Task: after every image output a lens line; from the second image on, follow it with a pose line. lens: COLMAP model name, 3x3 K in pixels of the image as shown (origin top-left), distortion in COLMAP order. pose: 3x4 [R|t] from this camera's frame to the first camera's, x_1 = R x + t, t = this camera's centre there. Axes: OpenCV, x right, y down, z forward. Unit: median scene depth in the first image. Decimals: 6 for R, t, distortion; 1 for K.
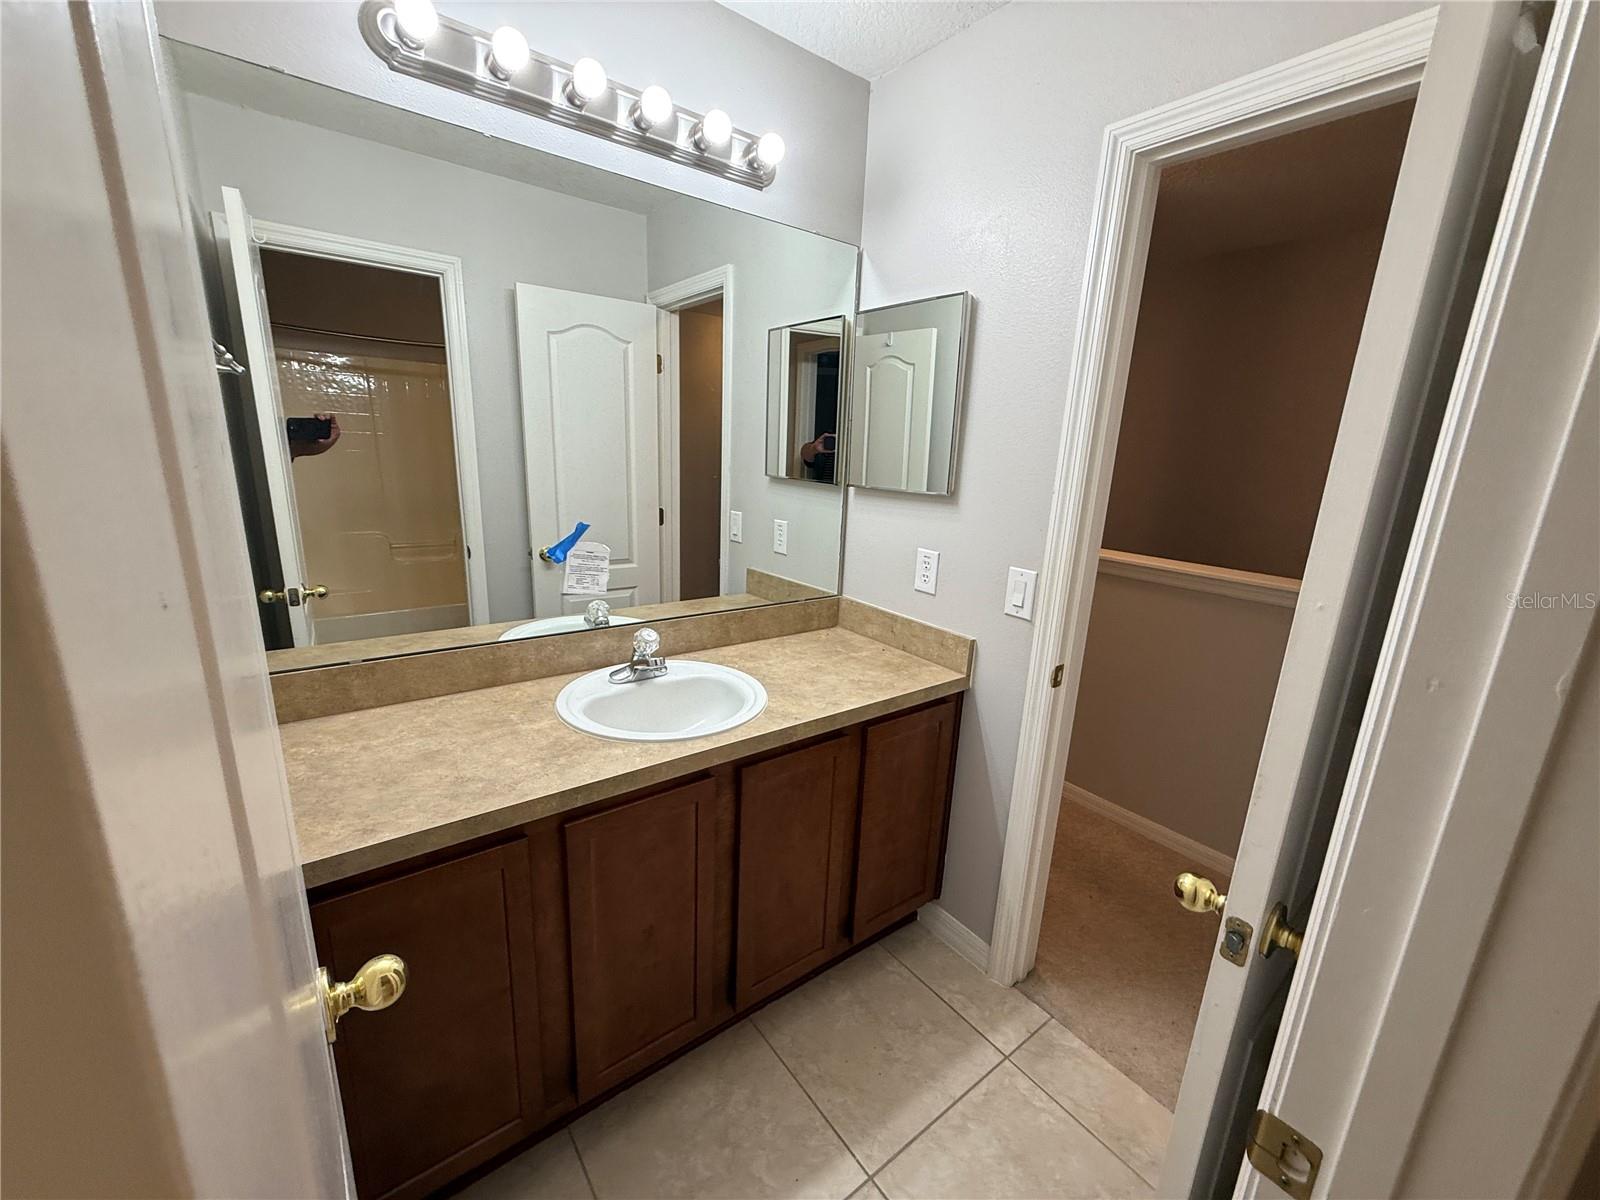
lens RADIAL K [[636.9, 0, 815.8], [0, 636.9, 607.0], [0, 0, 1]] dist [-0.000636, -0.000647]
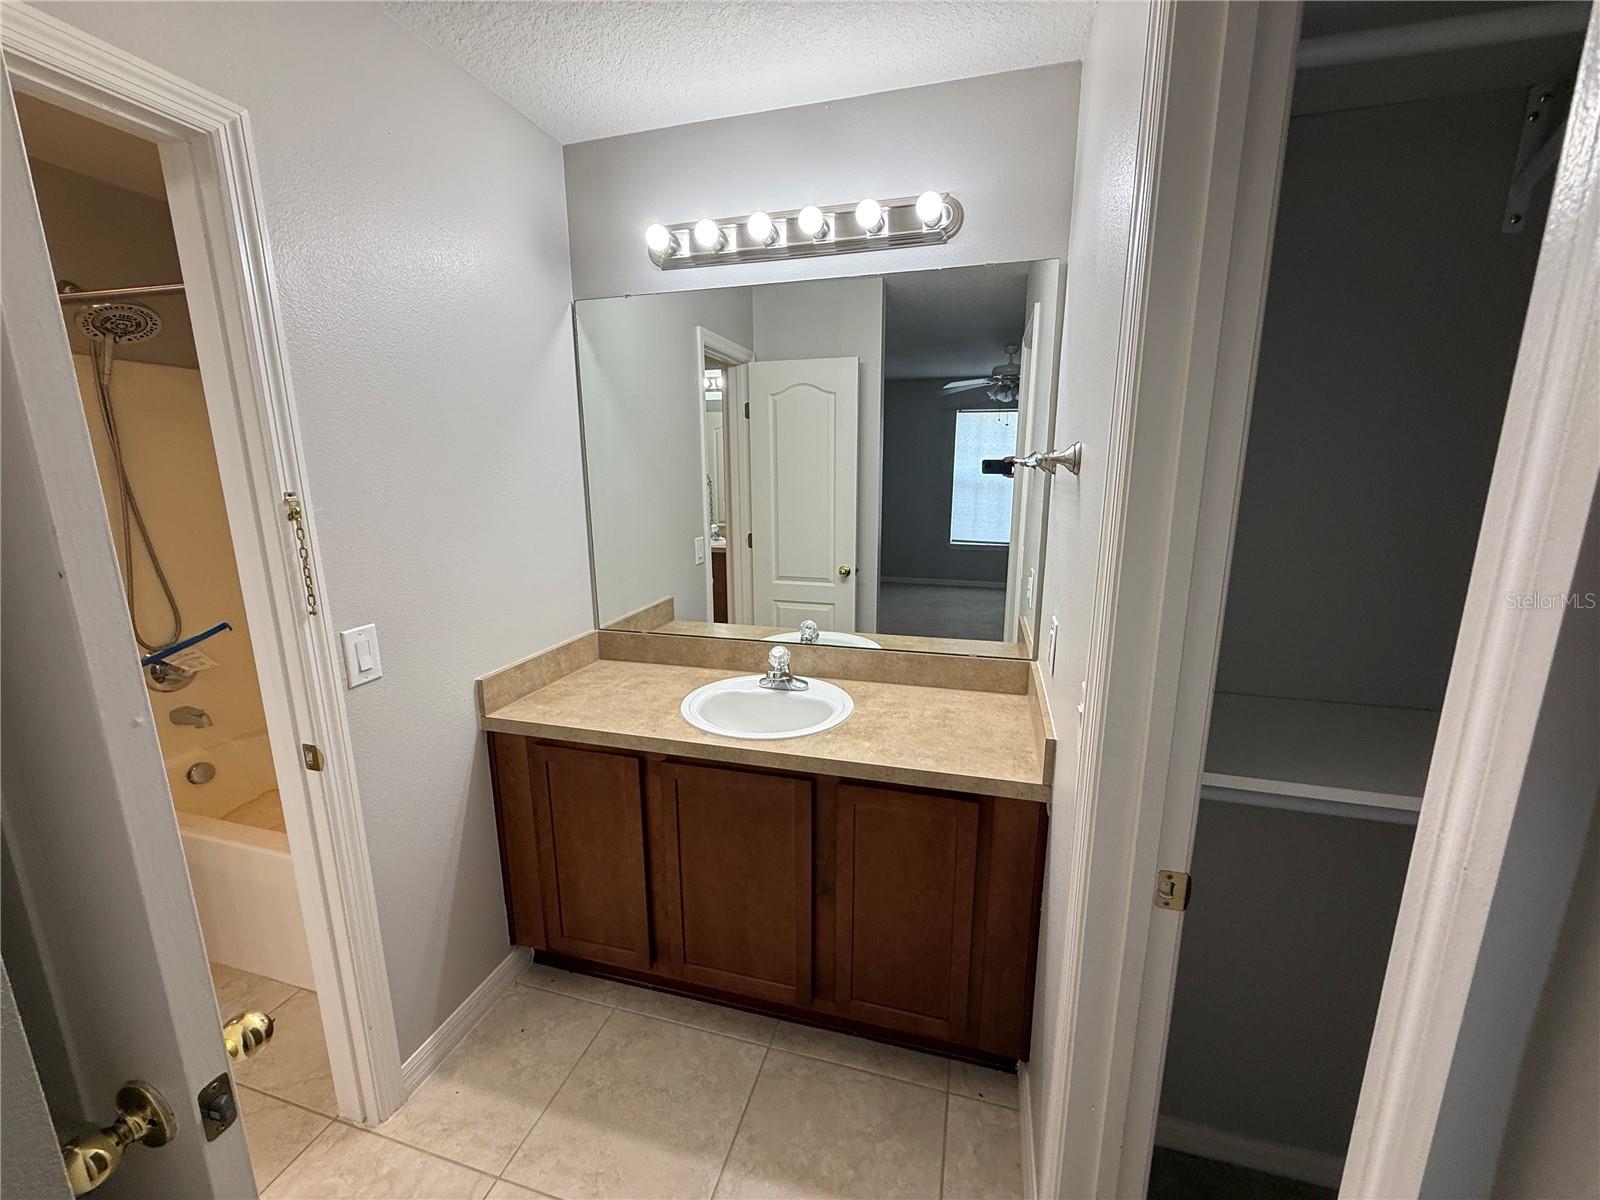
lens RADIAL K [[636.9, 0, 788.0], [0, 636.9, 610.5], [0, 0, 1]] dist [-0.000636, -0.000647]
pose [[0.602079, 0.137503, -0.786507, 0.639545], [-0.165820, 0.985116, 0.045289, -0.085035], [0.781028, 0.103151, 0.615918, 0.267194]]
